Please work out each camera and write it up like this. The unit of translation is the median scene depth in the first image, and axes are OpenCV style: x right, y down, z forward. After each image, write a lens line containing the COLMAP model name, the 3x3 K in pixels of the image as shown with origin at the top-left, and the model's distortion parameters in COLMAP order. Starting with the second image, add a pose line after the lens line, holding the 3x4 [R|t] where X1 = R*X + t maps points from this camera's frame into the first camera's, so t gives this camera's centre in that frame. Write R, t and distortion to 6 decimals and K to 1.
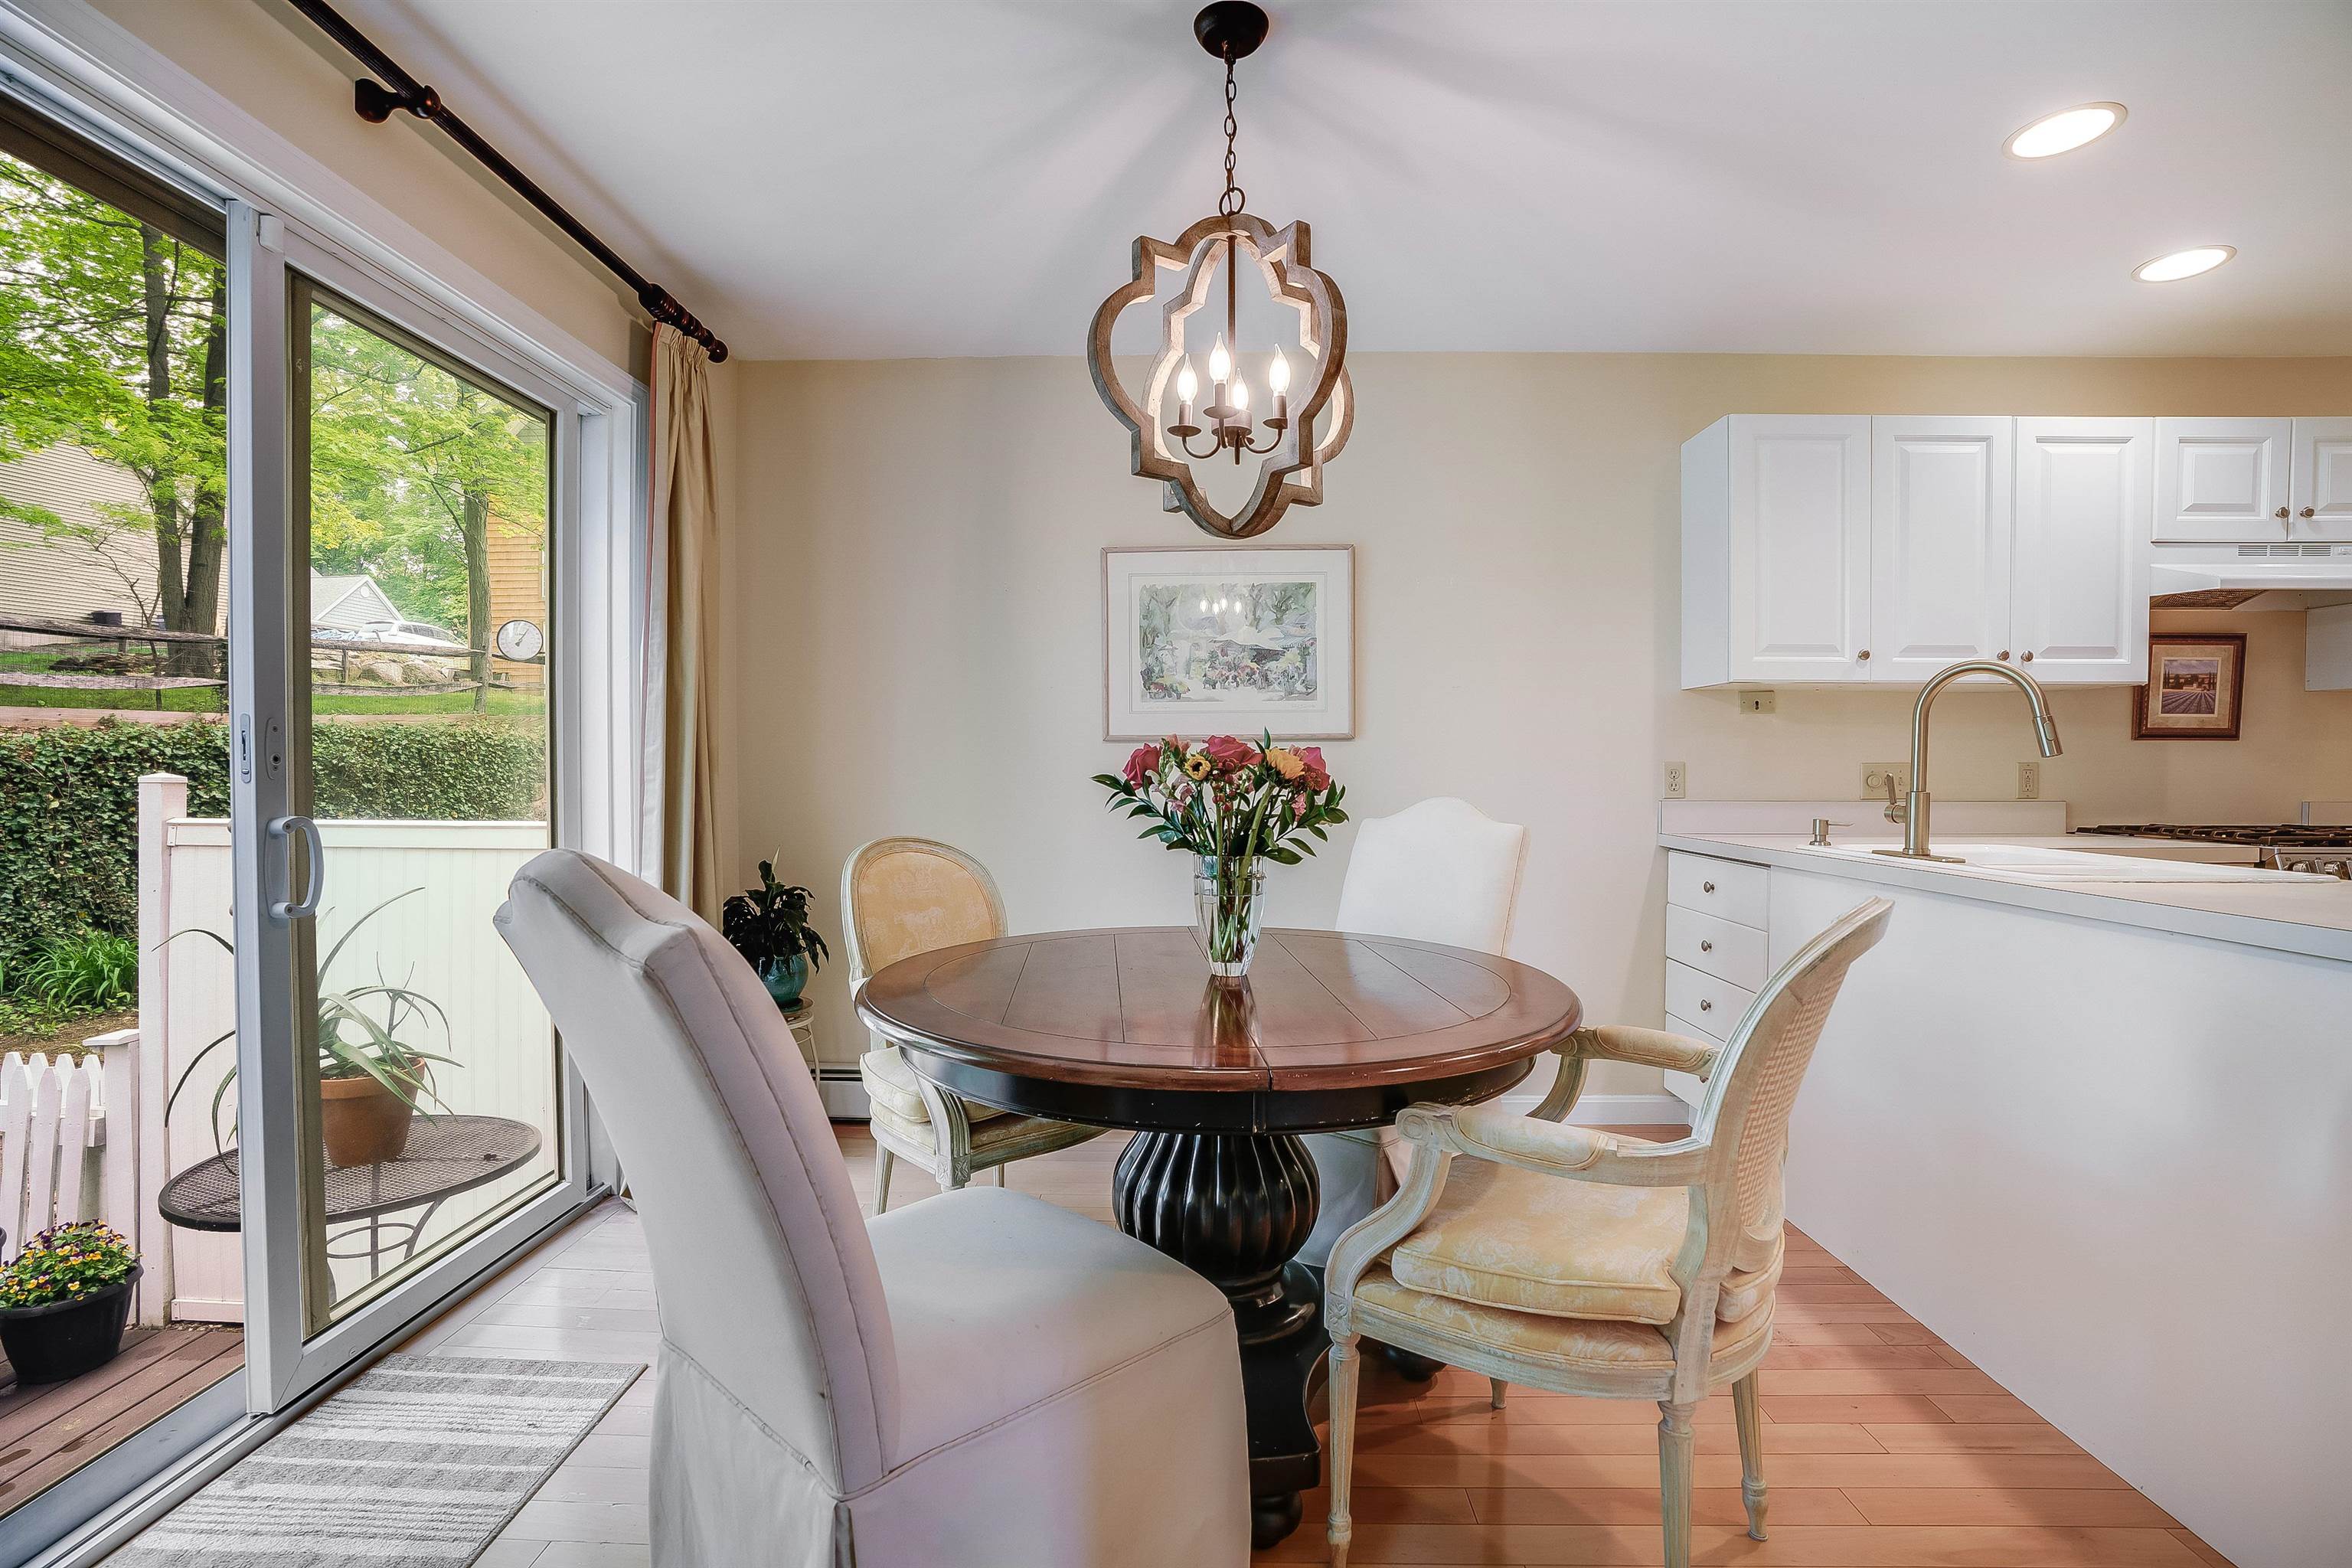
lens RADIAL K [[1091.6, 0, 1172.4], [0, 1091.6, 766.7], [0, 0, 1]] dist [-0.057742, 0.022130]
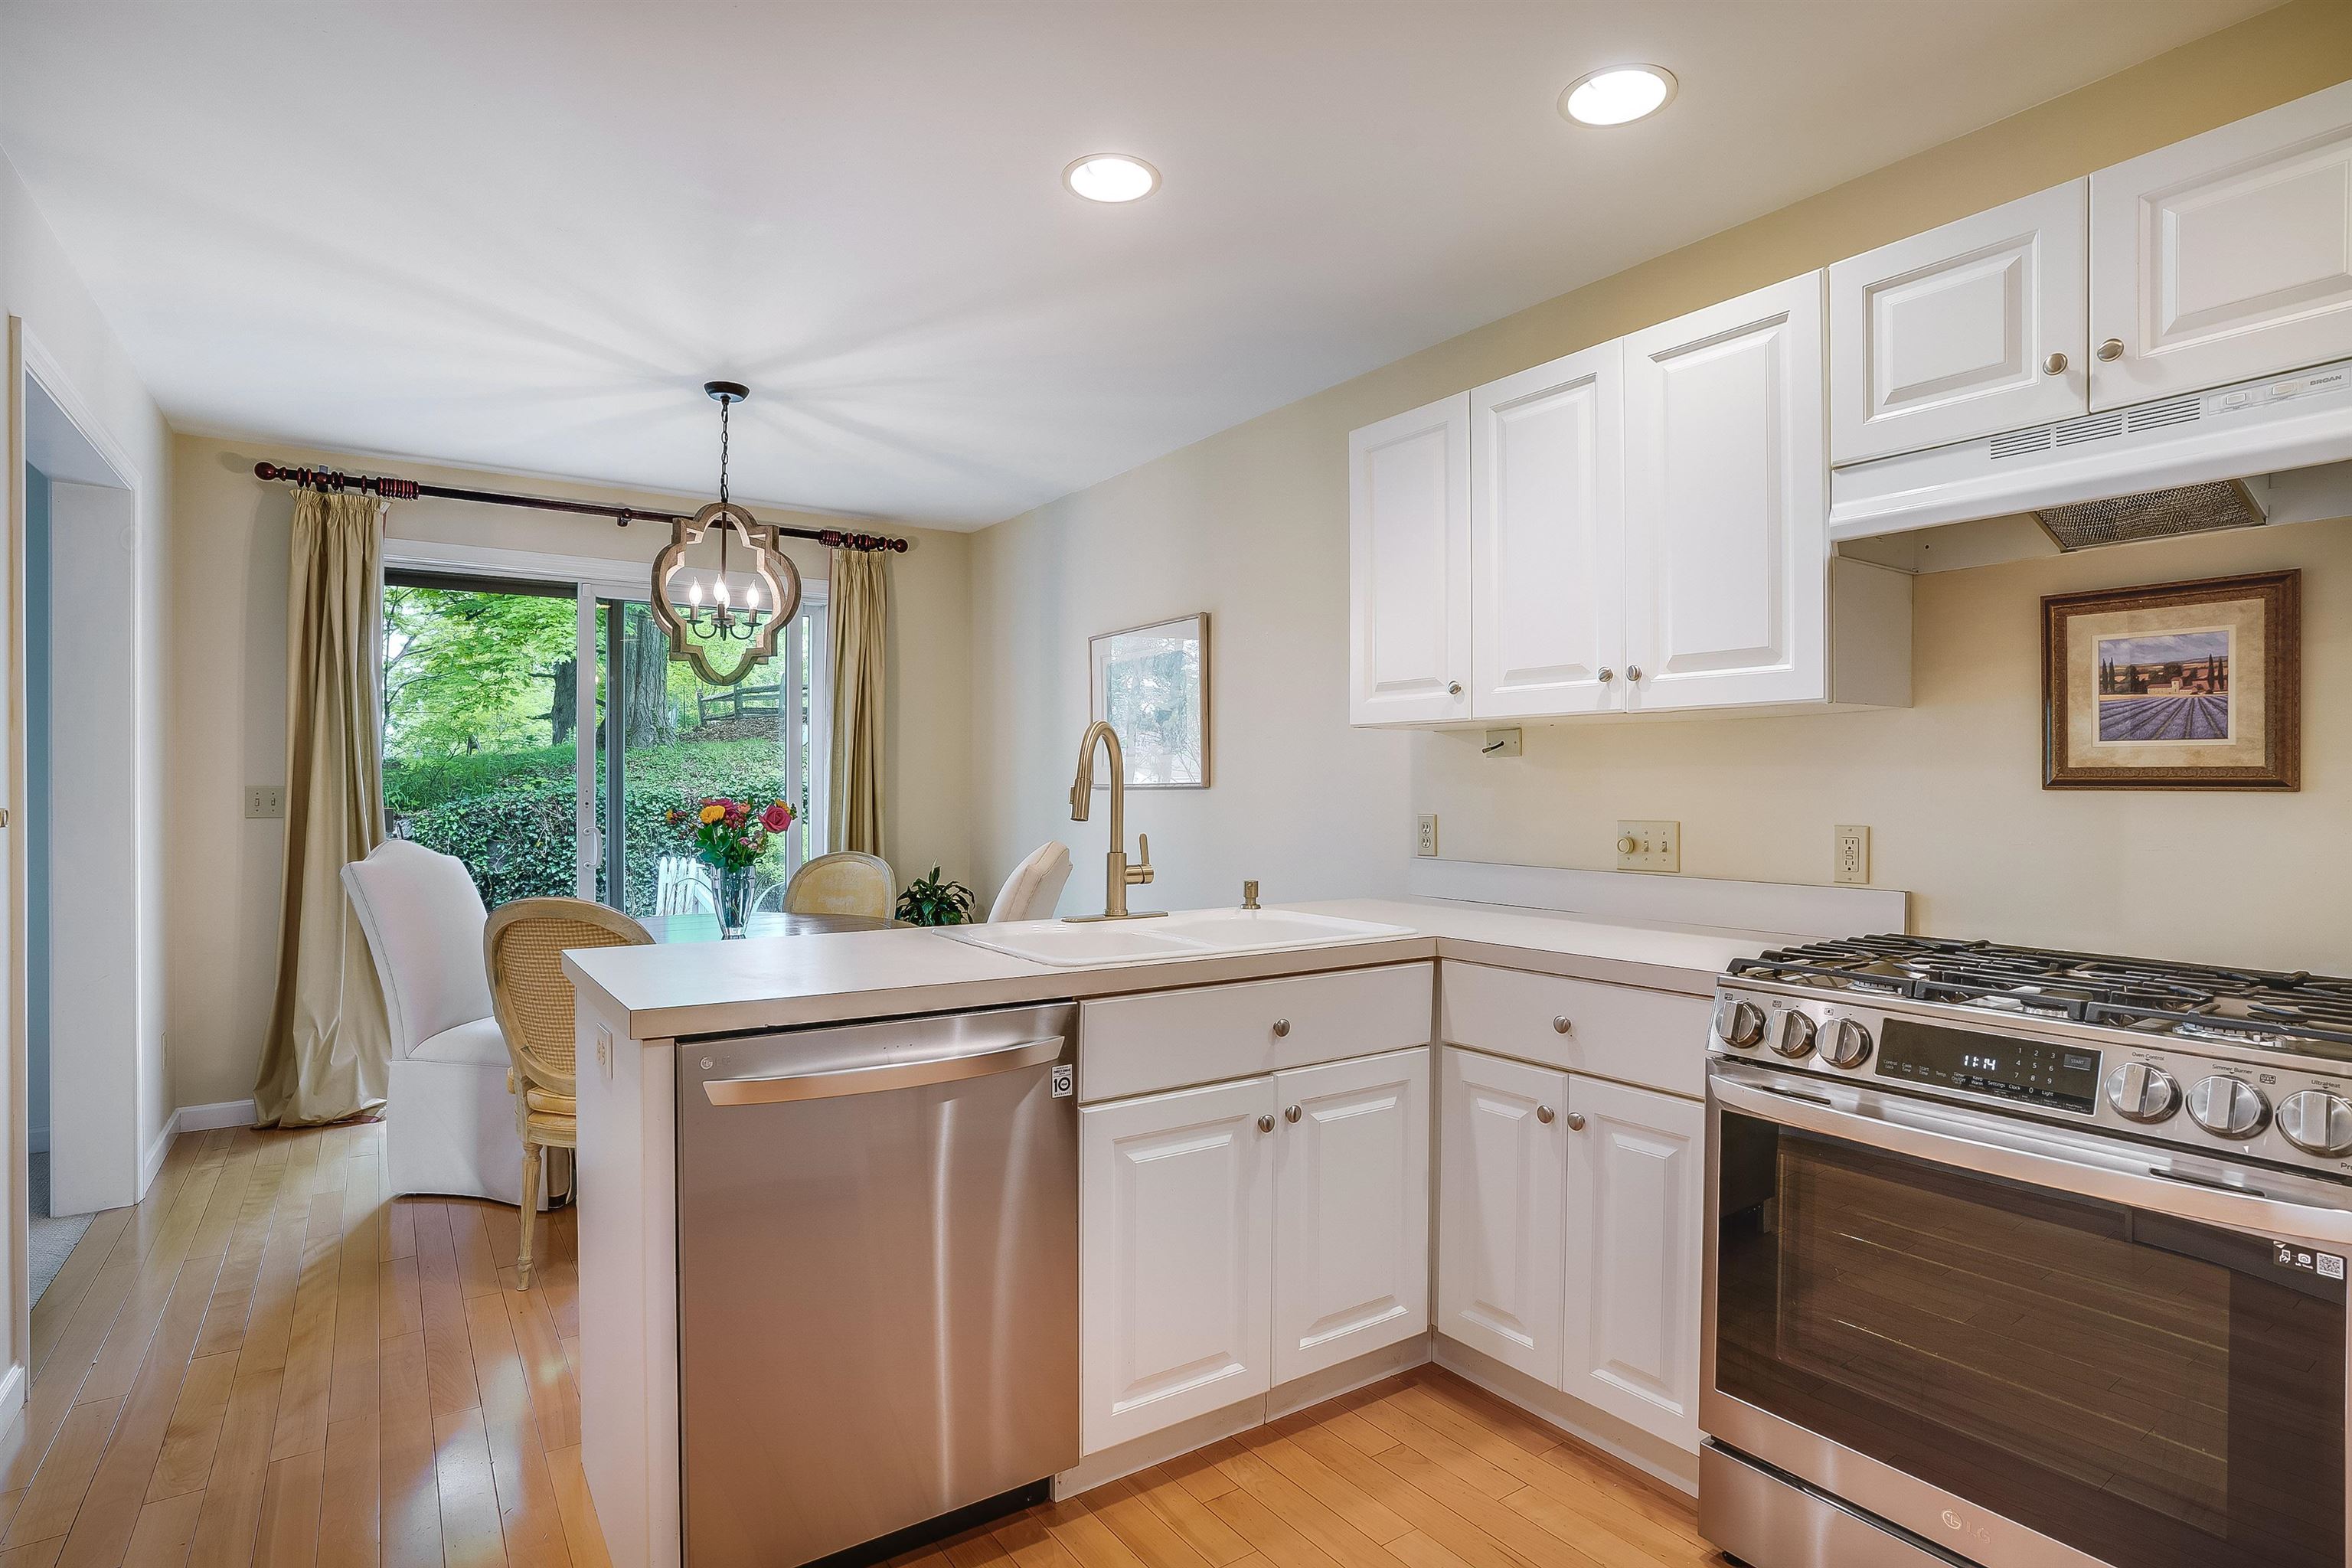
lens RADIAL K [[1183.2, 0, 1176.0], [0, 1183.2, 784.0], [0, 0, 1]] dist [-0.067308, 0.027642]
pose [[0.584335, -0.001147, -0.811512, 1.959875], [-0.001131, 0.999997, -0.002229, -0.045806], [0.811512, 0.002220, 0.584332, 0.476144]]
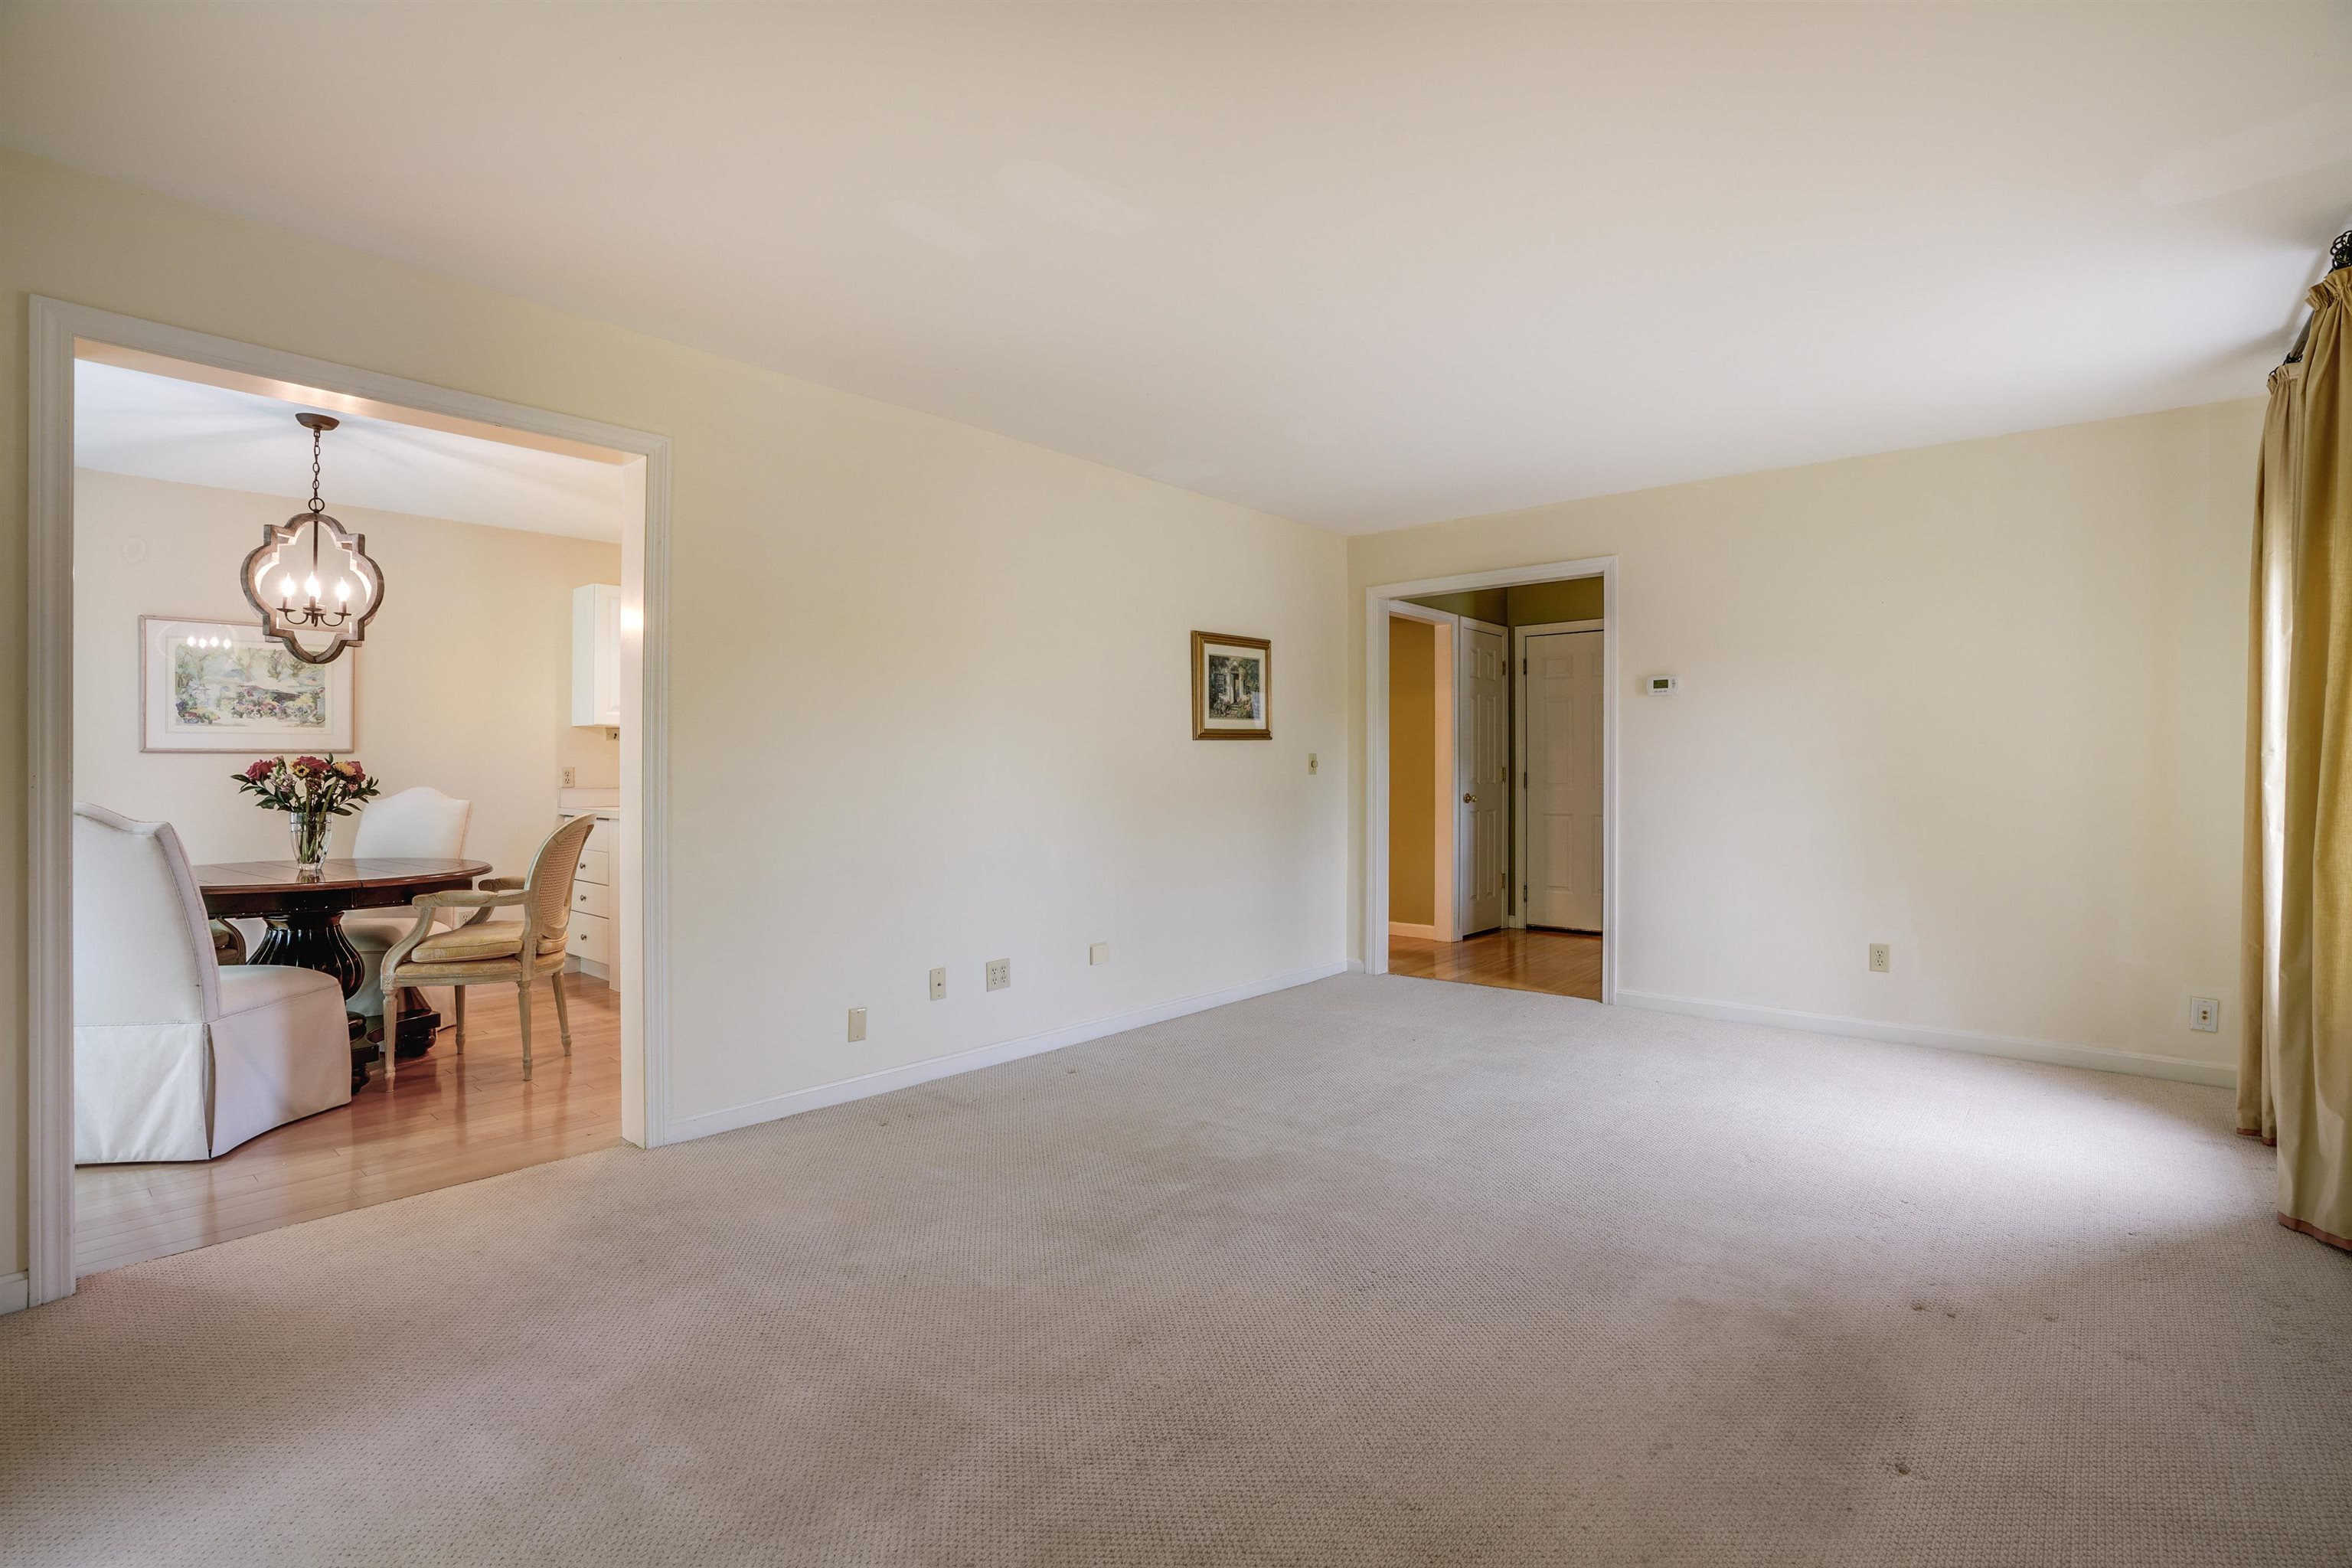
lens RADIAL K [[1091.6, 0, 1172.4], [0, 1091.6, 766.7], [0, 0, 1]] dist [-0.057742, 0.022130]
pose [[0.638189, 0.000061, 0.769880, -0.460832], [0.000755, 0.999999, -0.000705, -0.004876], [-0.769880, 0.001031, 0.638188, -1.583266]]
